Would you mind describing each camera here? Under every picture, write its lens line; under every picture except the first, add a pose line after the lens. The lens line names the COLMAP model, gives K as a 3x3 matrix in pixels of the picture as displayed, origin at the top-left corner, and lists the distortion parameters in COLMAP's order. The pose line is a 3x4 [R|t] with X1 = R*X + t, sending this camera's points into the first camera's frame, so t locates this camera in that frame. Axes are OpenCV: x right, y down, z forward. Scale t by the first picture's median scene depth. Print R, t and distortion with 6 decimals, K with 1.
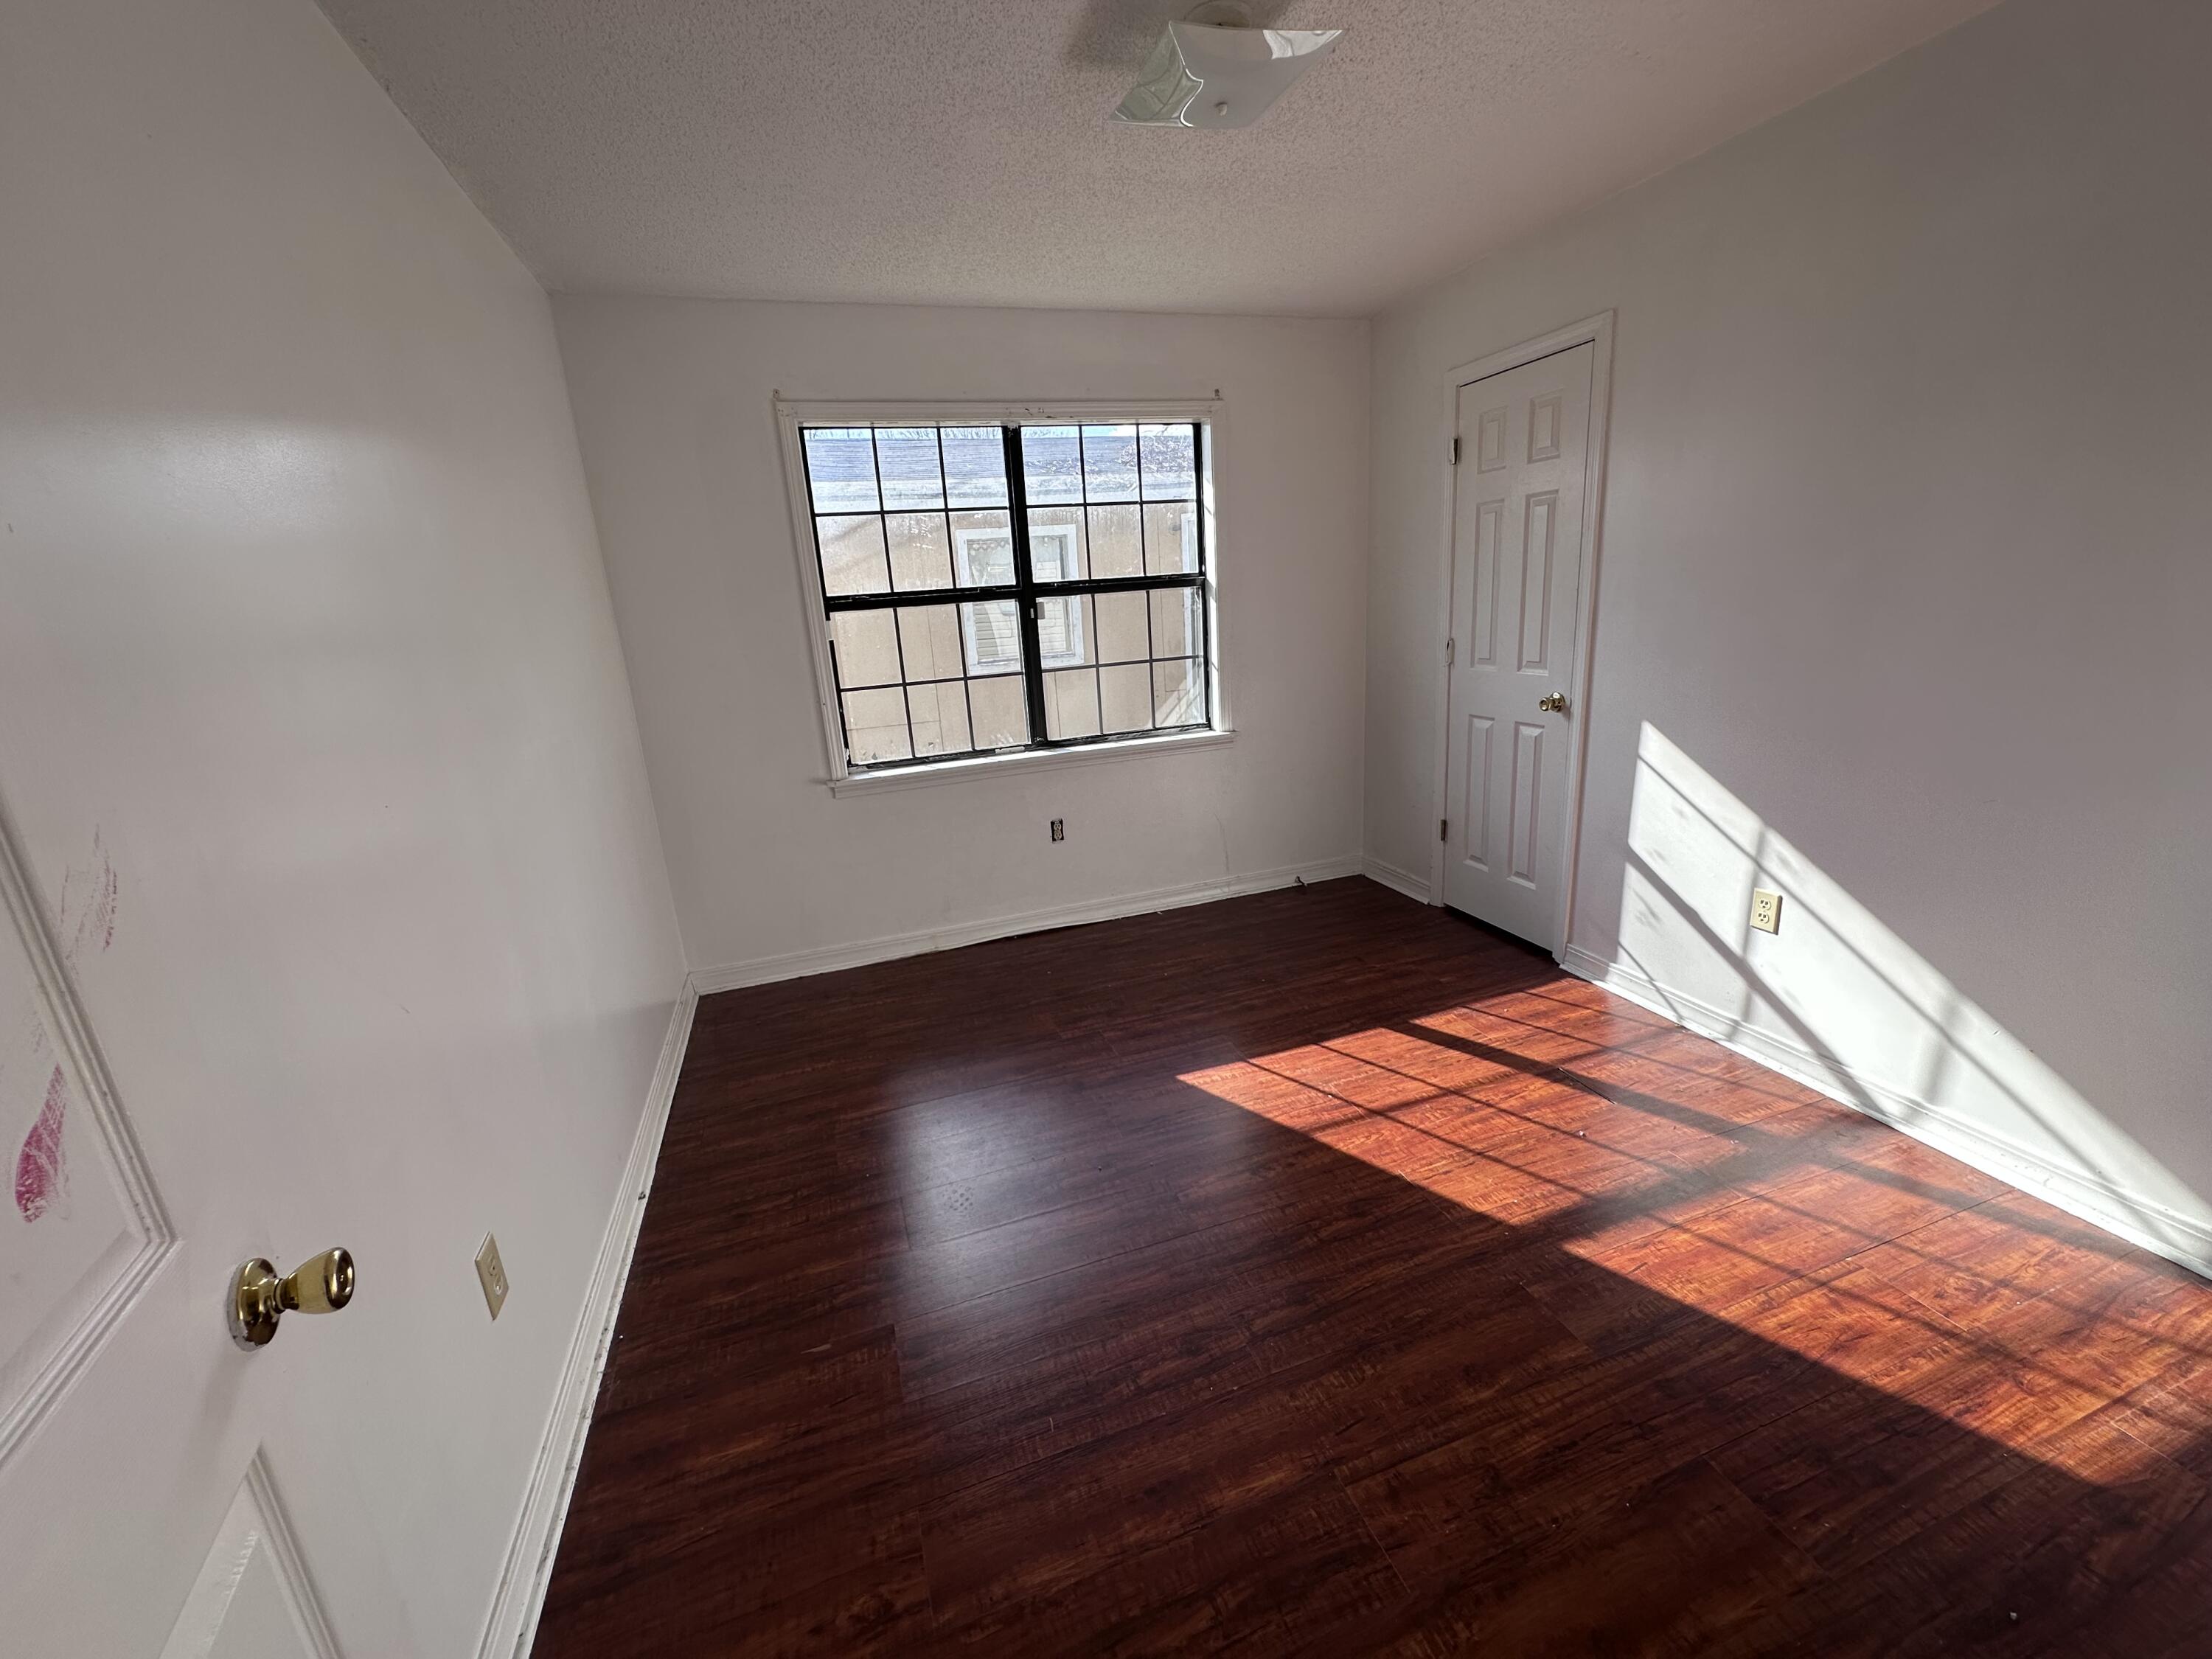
lens RADIAL K [[897.6, 0, 1094.3], [0, 897.6, 834.2], [0, 0, 1]] dist [-0.001319, -0.000472]
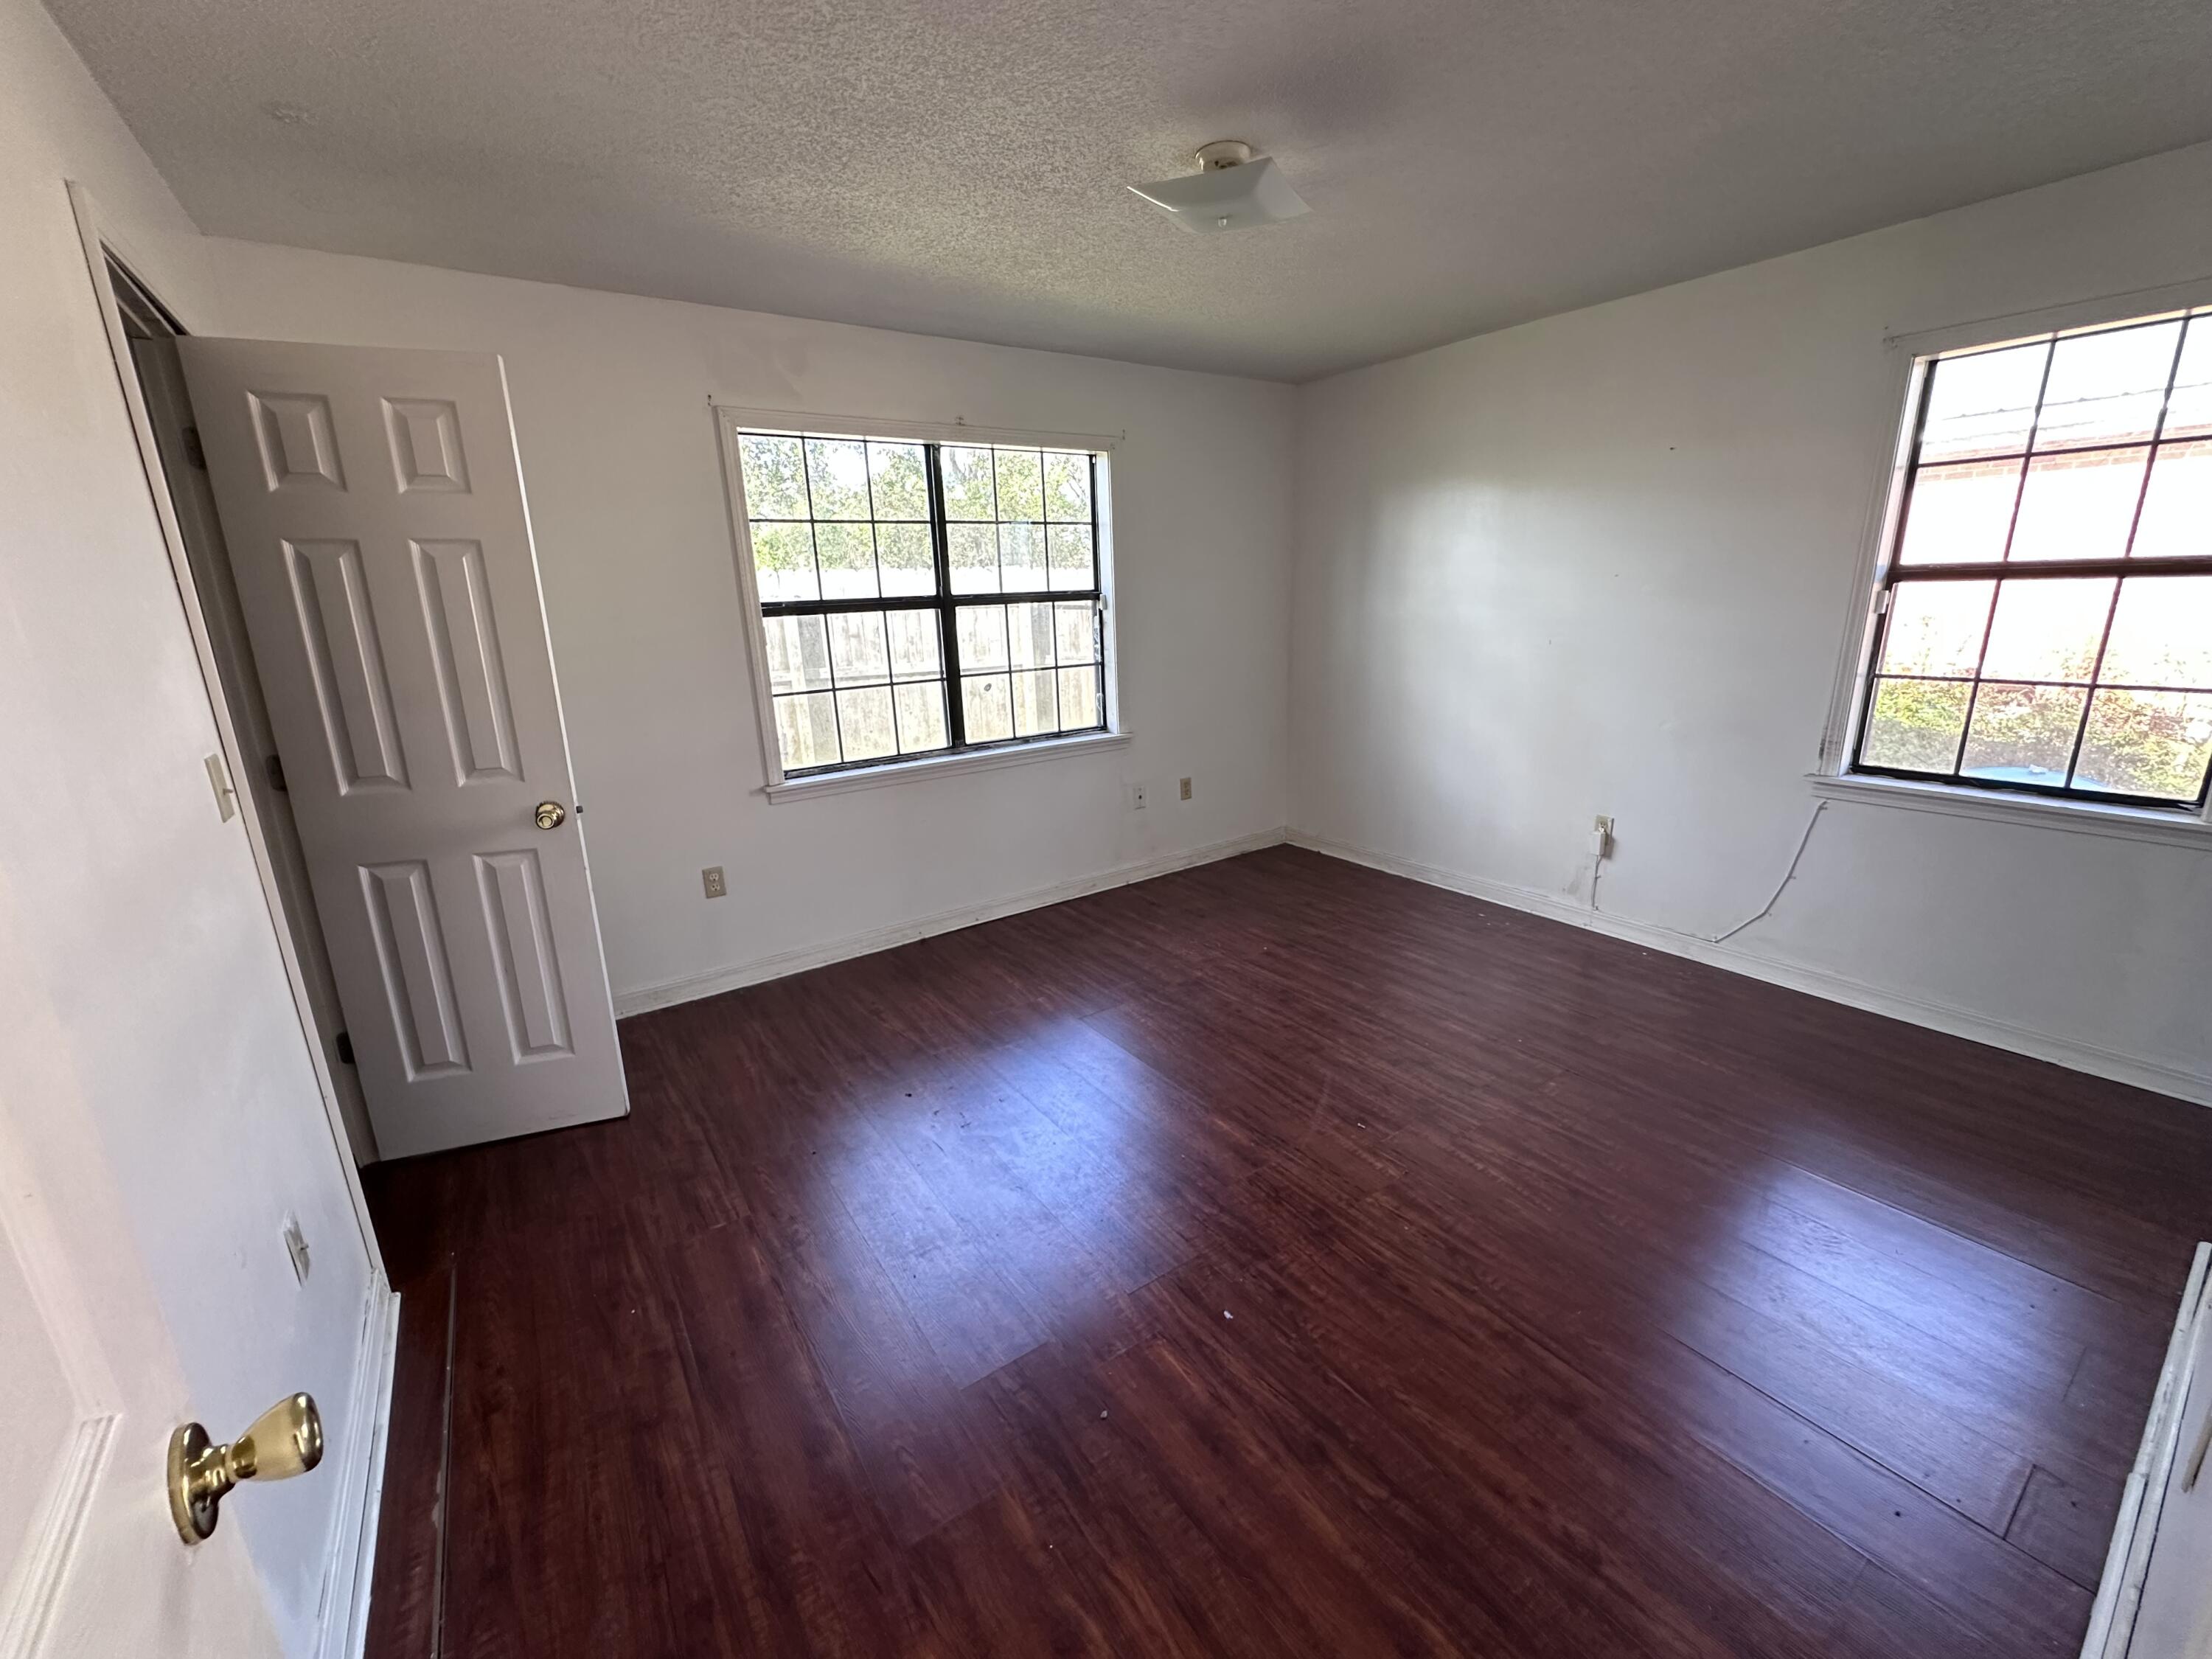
lens RADIAL K [[897.6, 0, 1110.5], [0, 897.6, 831.6], [0, 0, 1]] dist [-0.001319, -0.000472]
pose [[0.955947, -0.050929, 0.289088, -0.210319], [0.058944, 0.998079, -0.019083, 0.030225], [-0.287561, 0.035282, 0.957112, -0.053777]]
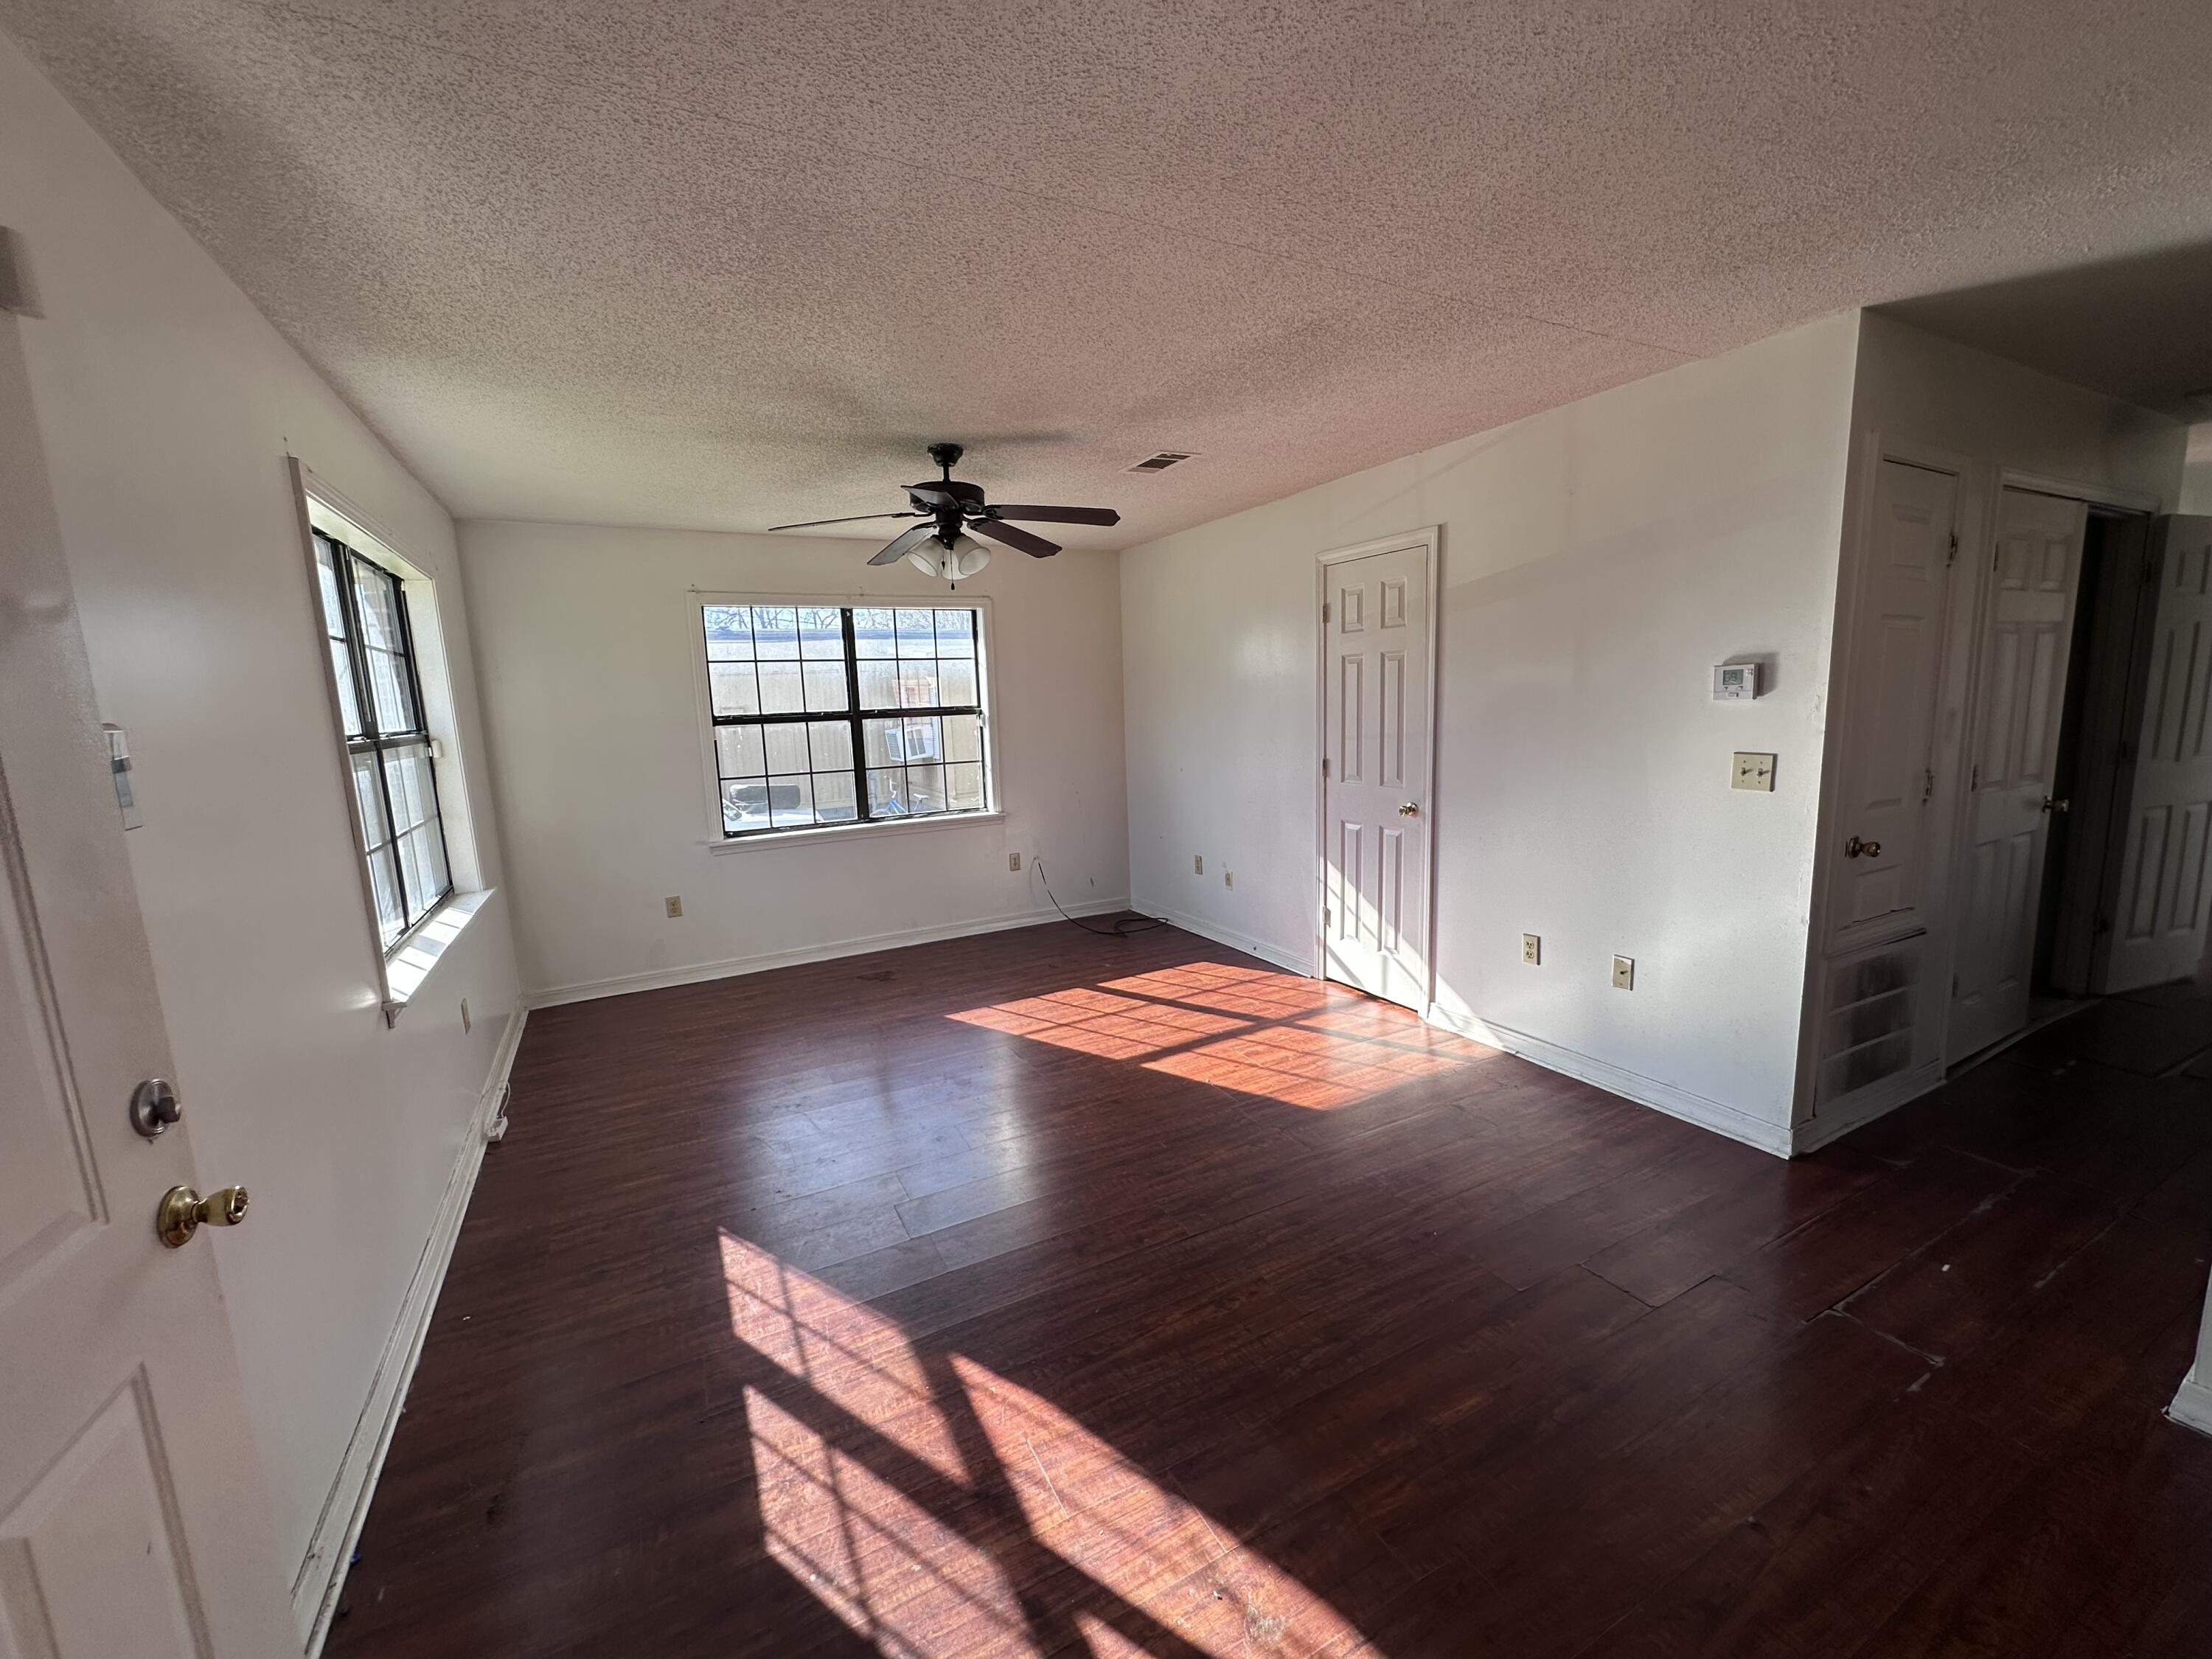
lens RADIAL K [[897.6, 0, 1103.6], [0, 897.6, 836.7], [0, 0, 1]] dist [-0.001319, -0.000472]
pose [[0.984558, -0.000394, 0.175056, 0.067036], [0.022833, 0.991743, -0.126190, 0.122327], [-0.173561, 0.128239, 0.976438, -0.484372]]
